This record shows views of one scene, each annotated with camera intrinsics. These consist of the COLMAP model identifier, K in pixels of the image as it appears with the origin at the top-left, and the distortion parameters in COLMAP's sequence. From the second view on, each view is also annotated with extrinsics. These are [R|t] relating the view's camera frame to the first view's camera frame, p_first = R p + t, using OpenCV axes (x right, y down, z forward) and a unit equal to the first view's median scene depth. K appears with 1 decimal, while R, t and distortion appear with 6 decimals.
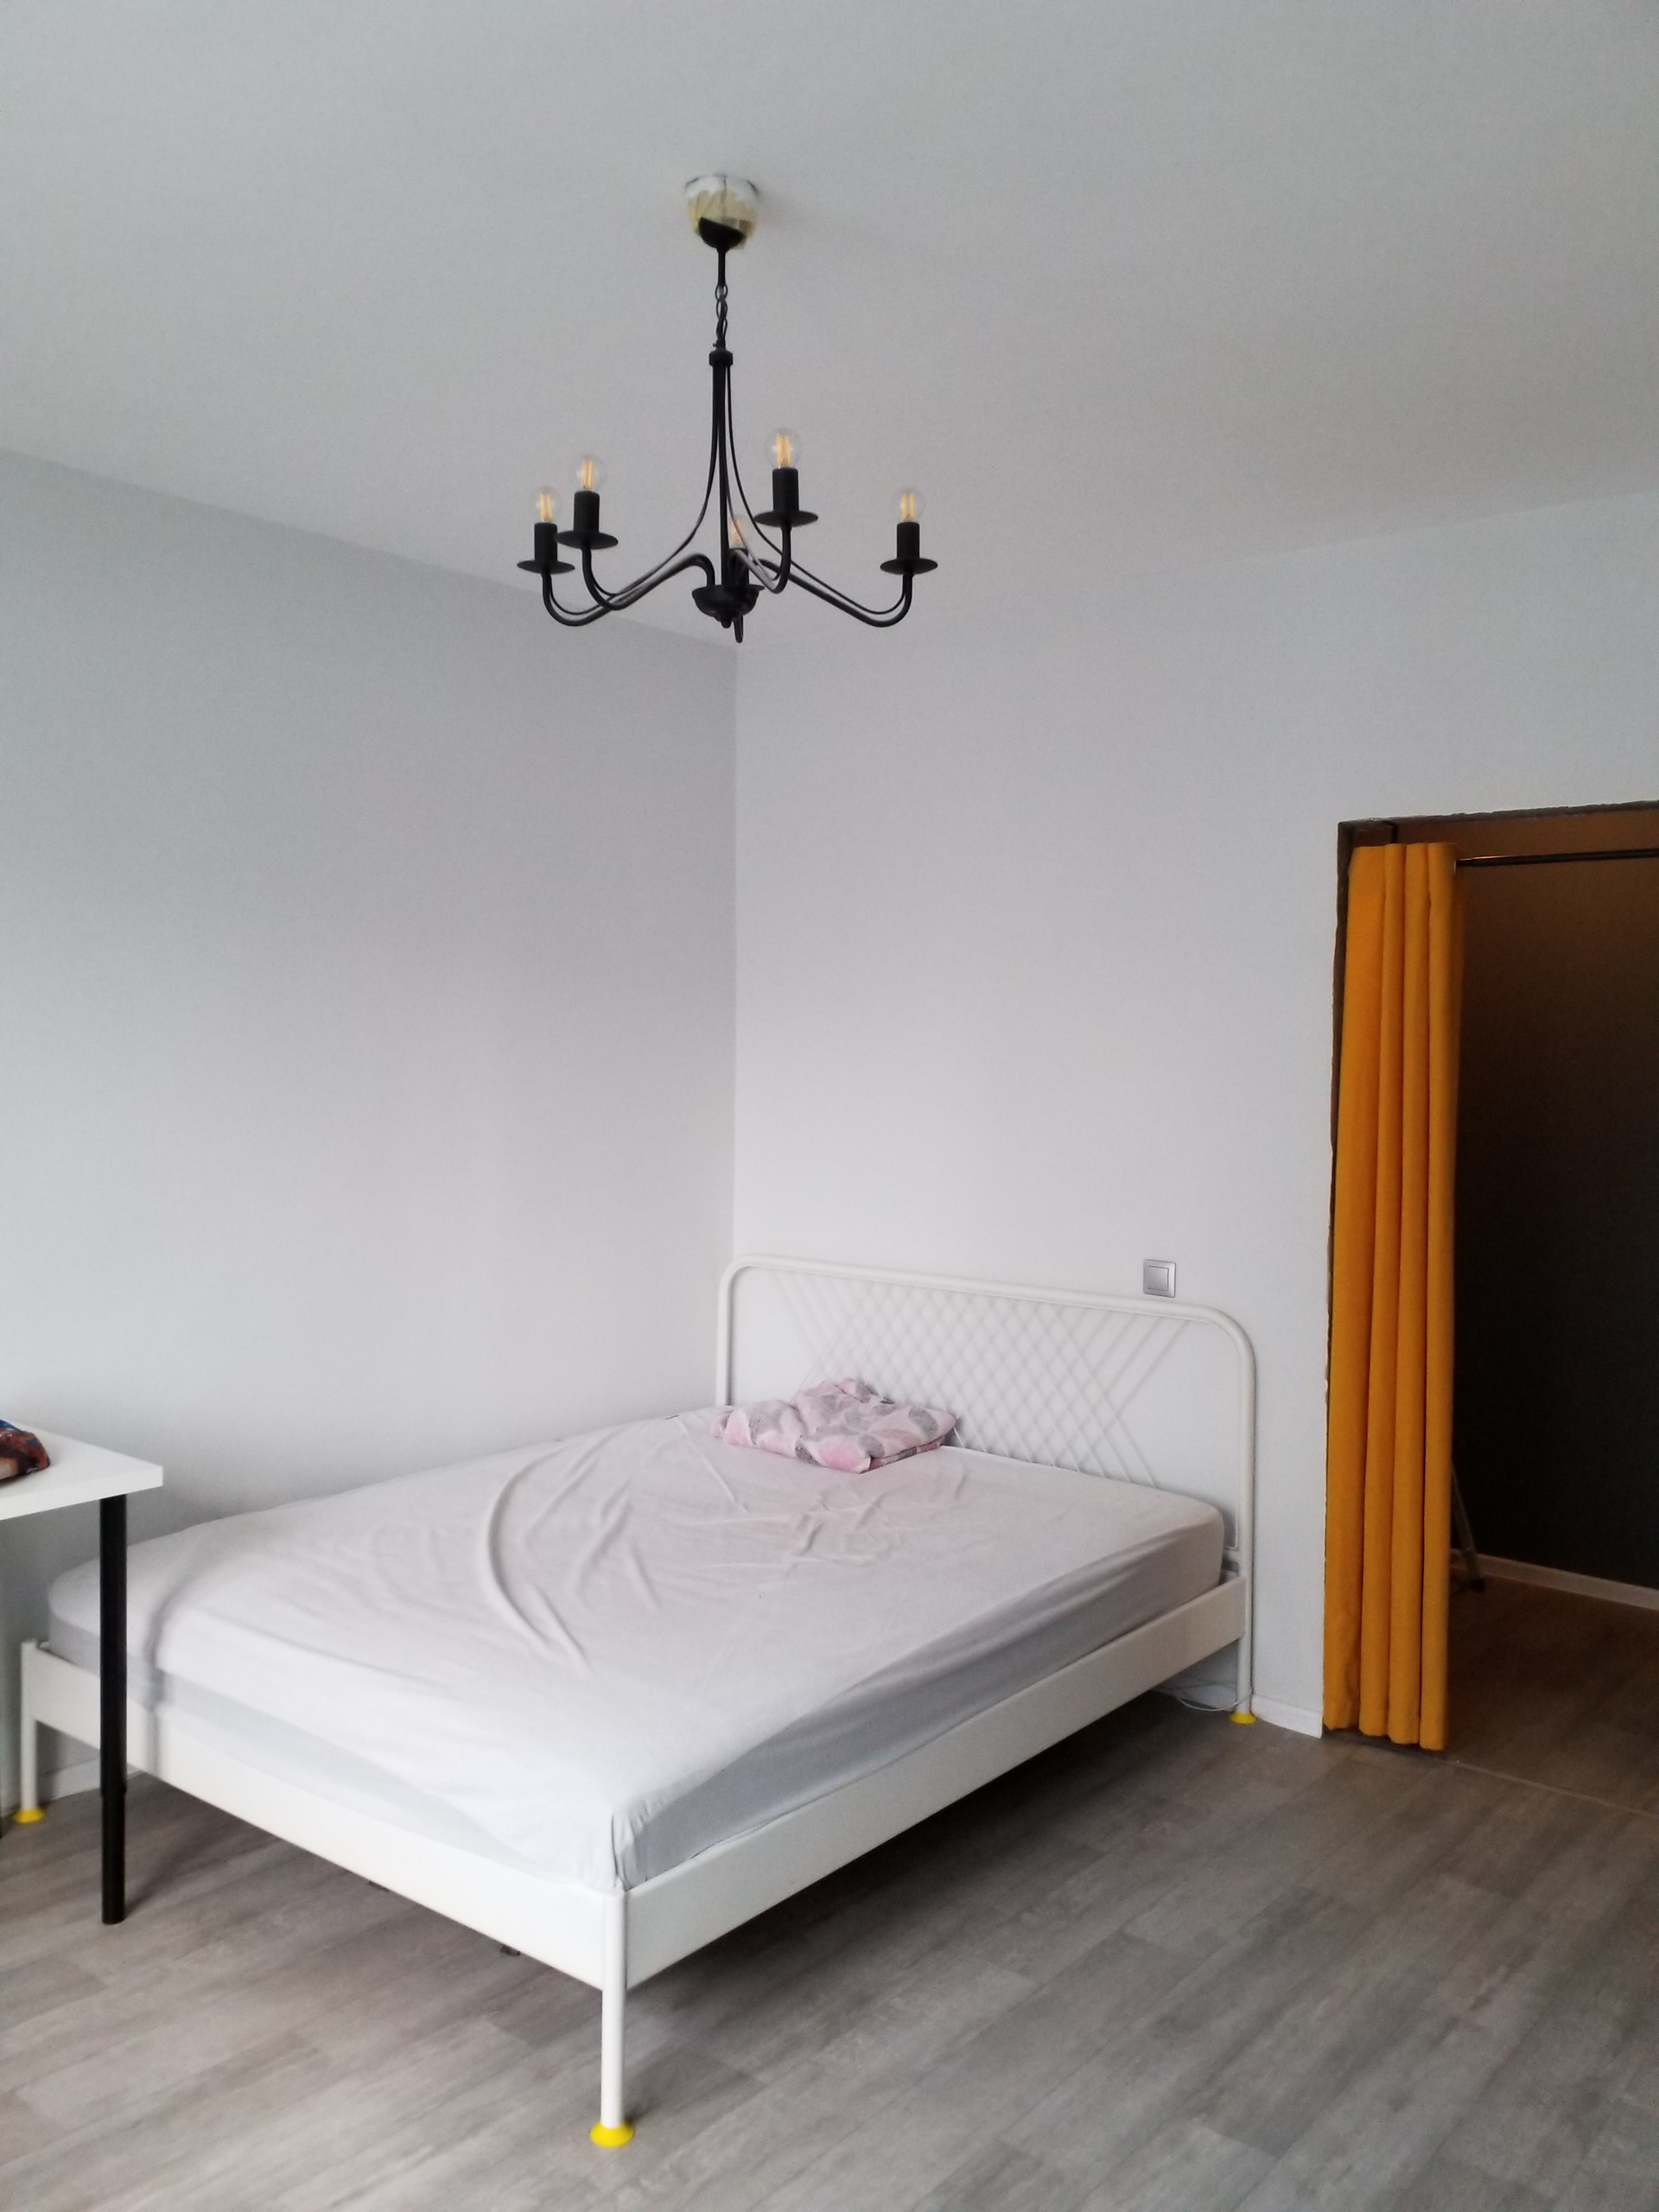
lens RADIAL K [[1791.3, 0, 834.9], [0, 1791.3, 1081.1], [0, 0, 1]] dist [0.000194, -0.005082]
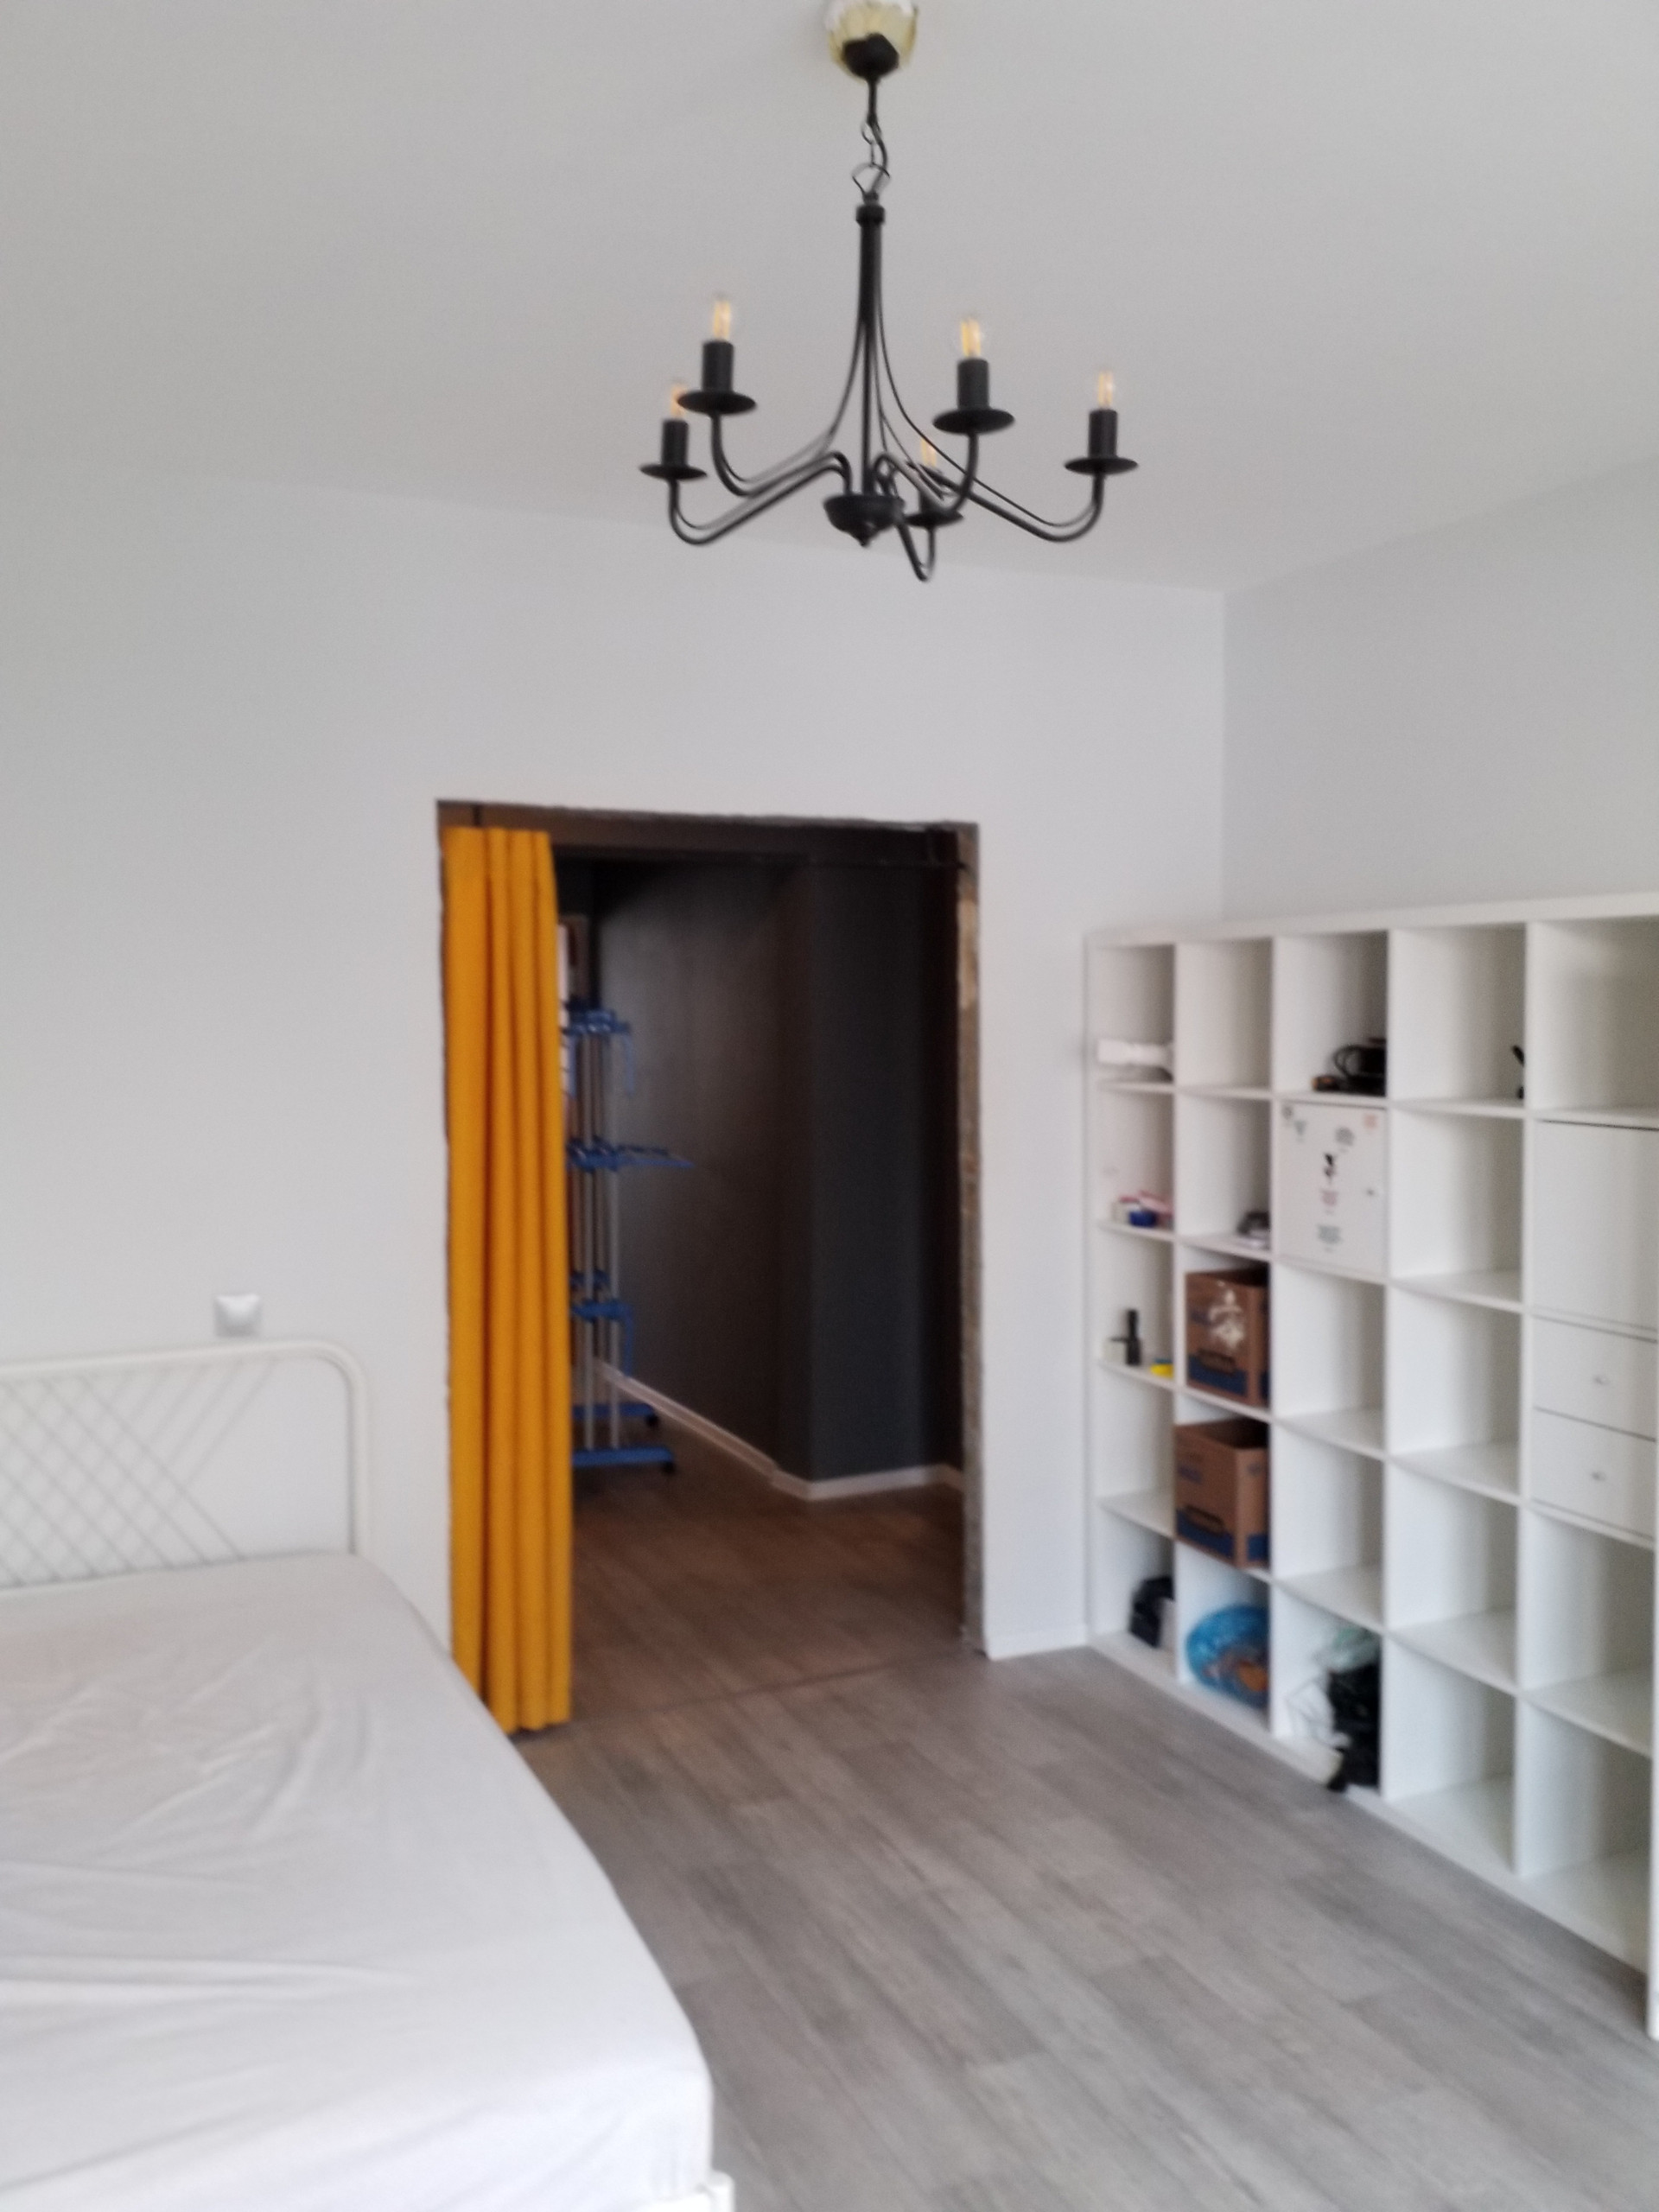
lens RADIAL K [[1818.0, 0, 829.5], [0, 1818.0, 1106.0], [0, 0, 1]] dist [0.010582, 0.002769]
pose [[0.454828, -0.071500, 0.887705, -0.648894], [0.041540, 0.997390, 0.059051, -0.042391], [-0.889610, 0.010017, 0.456611, 0.506791]]
